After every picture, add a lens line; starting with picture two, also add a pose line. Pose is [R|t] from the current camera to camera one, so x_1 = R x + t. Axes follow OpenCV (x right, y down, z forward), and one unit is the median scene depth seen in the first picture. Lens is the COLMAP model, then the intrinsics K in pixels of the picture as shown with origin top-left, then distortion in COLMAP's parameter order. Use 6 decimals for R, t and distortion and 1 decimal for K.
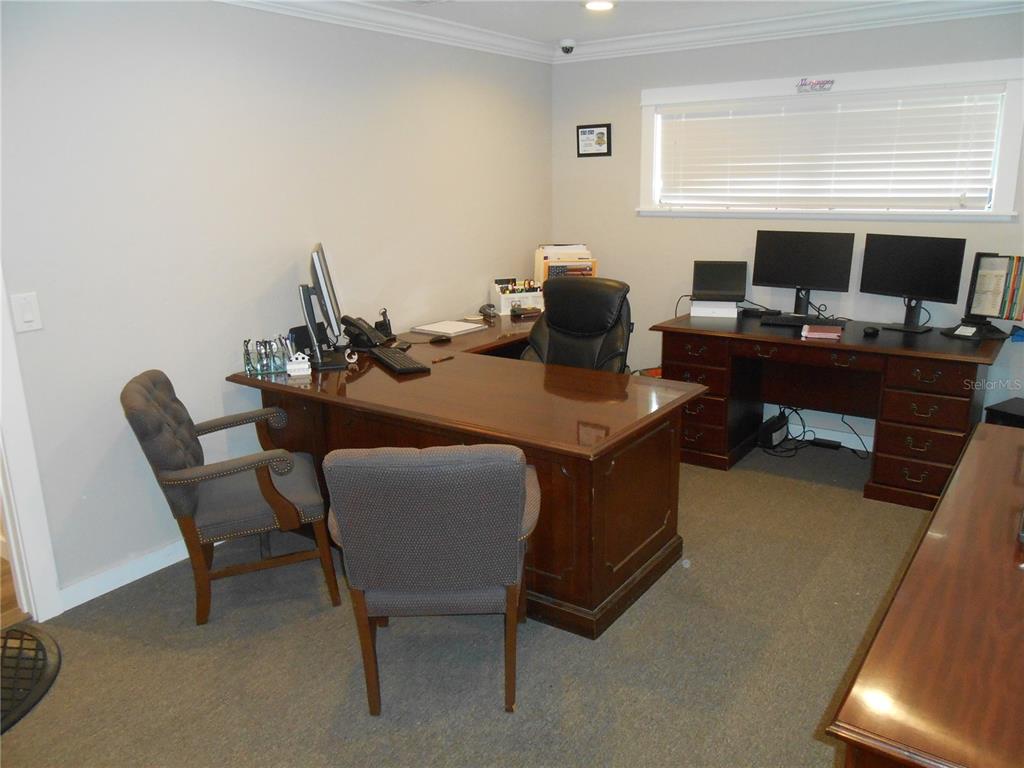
lens RADIAL K [[801.4, 0, 514.6], [0, 801.4, 386.8], [0, 0, 1]] dist [-0.038498, 0.053628]
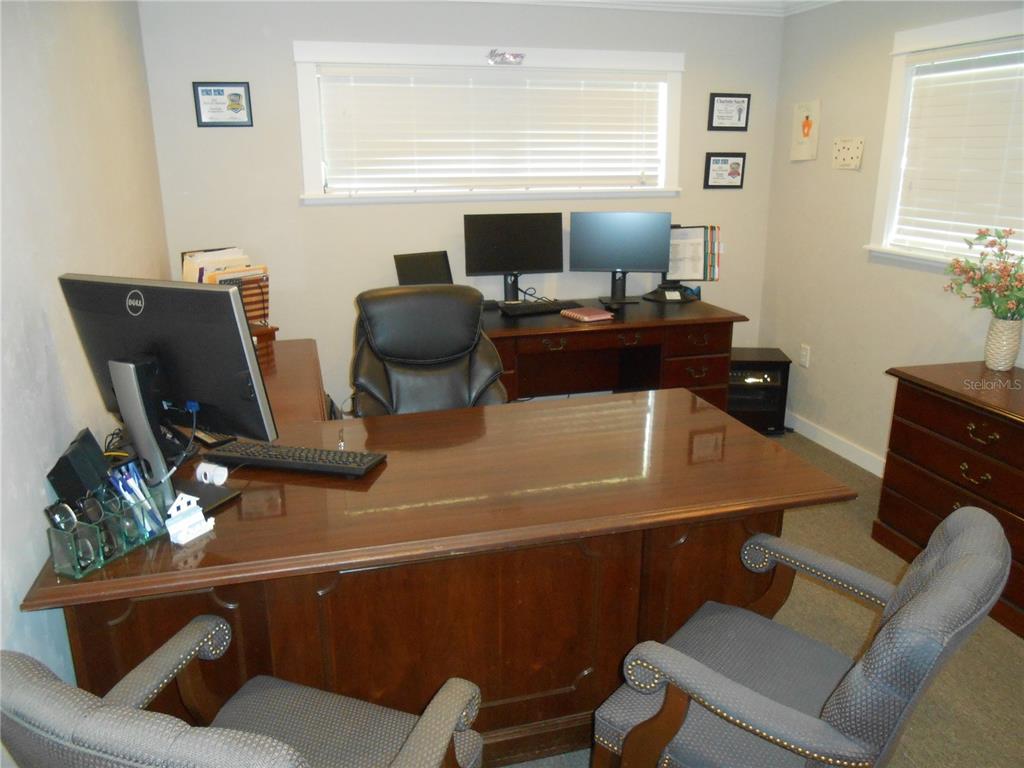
lens RADIAL K [[801.4, 0, 514.8], [0, 801.4, 384.4], [0, 0, 1]] dist [-0.038498, 0.053628]
pose [[0.621607, -0.210133, 0.754618, -0.382395], [0.190725, 0.974957, 0.114381, -0.102696], [-0.759756, 0.072825, 0.646118, 0.390132]]
